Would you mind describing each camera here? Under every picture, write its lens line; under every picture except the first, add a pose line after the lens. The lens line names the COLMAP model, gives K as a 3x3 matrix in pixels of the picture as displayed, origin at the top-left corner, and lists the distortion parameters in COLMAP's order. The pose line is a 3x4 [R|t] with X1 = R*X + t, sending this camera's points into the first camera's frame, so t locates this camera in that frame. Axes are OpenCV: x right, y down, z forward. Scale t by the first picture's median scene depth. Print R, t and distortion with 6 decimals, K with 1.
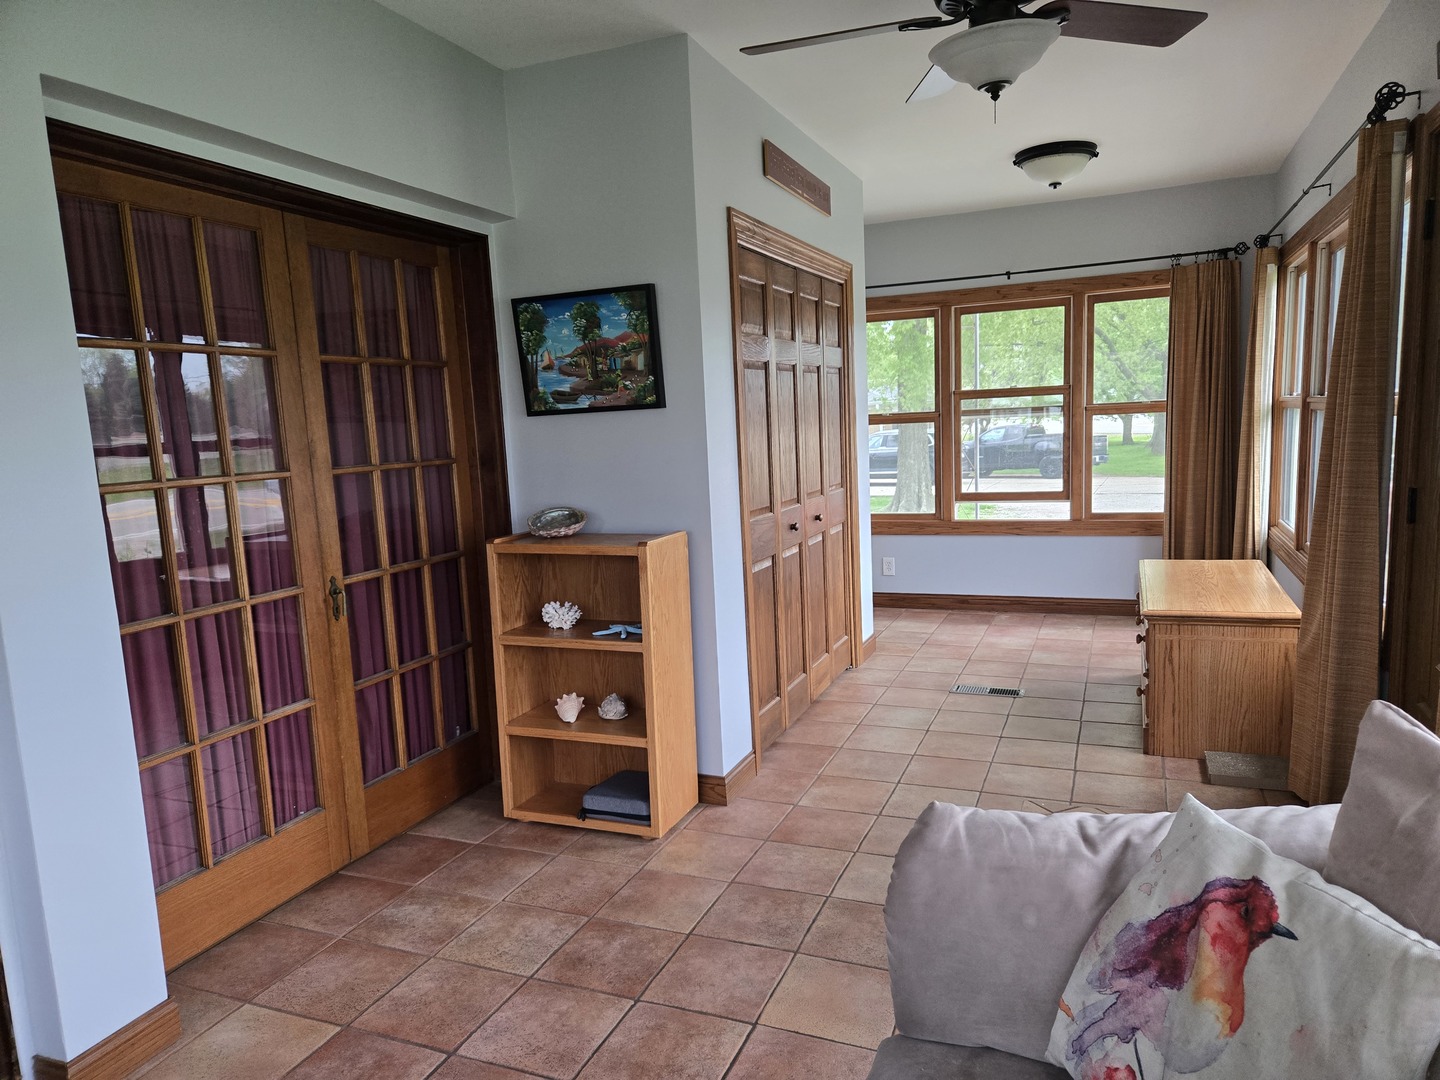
lens RADIAL K [[1010.6, 0, 736.2], [0, 1010.6, 541.6], [0, 0, 1]] dist [0.076545, -0.059815]
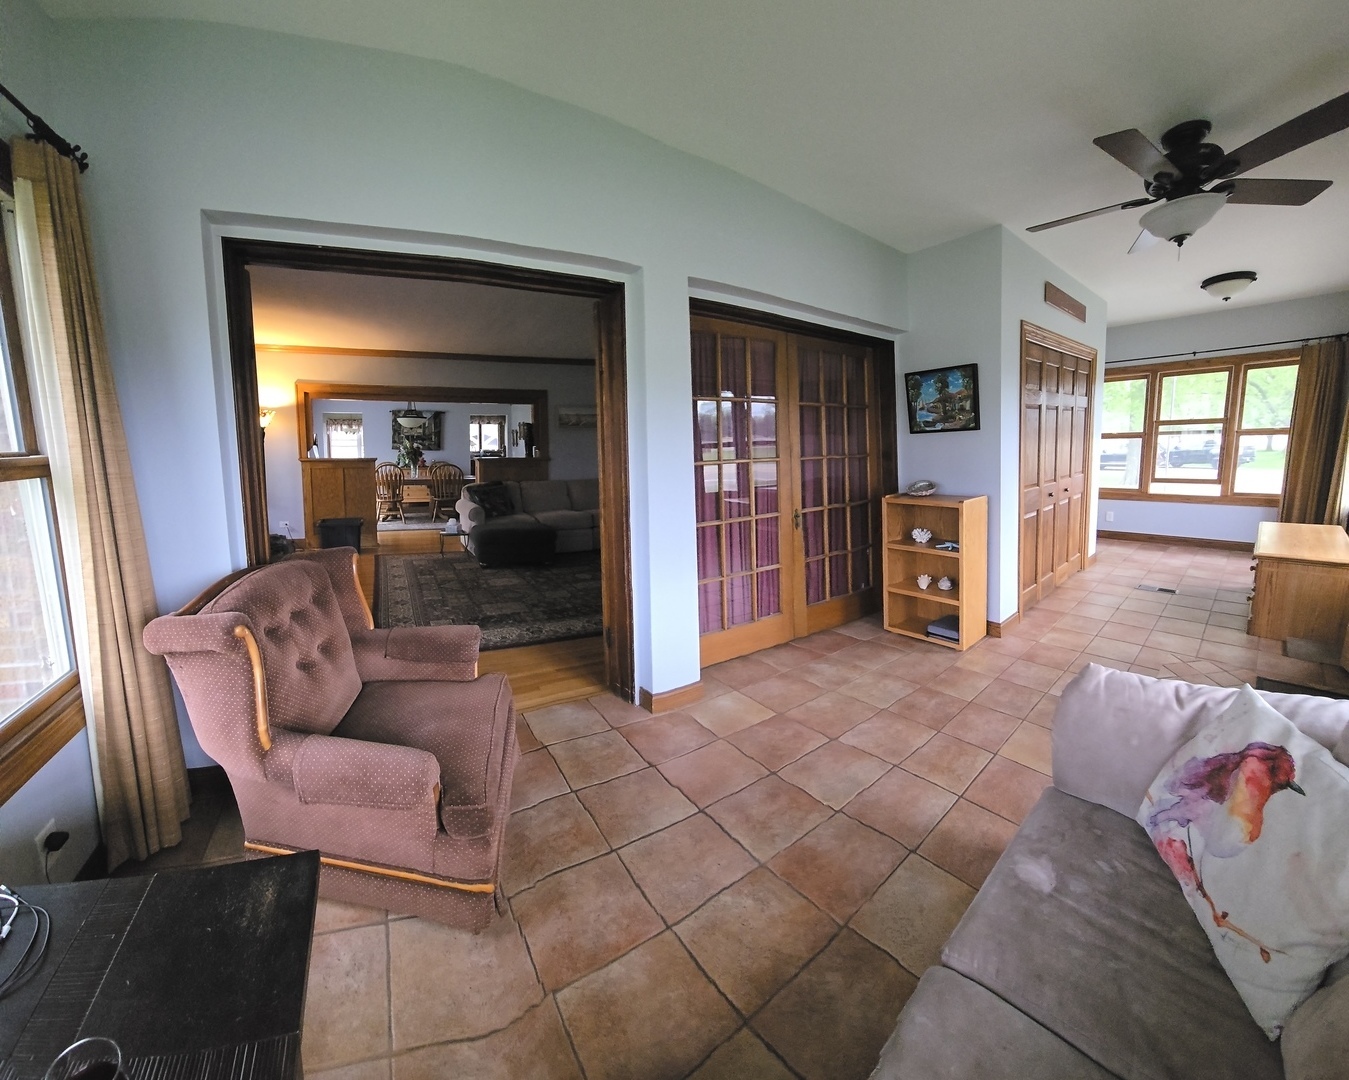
lens RADIAL K [[665.1, 0, 674.9], [0, 665.1, 593.2], [0, 0, 1]] dist [0.001536, 0.000364]
pose [[0.965936, 0.062839, -0.251038, -0.286385], [-0.040743, 0.994900, 0.092271, 0.079417], [0.255556, -0.078900, 0.963569, -0.366514]]
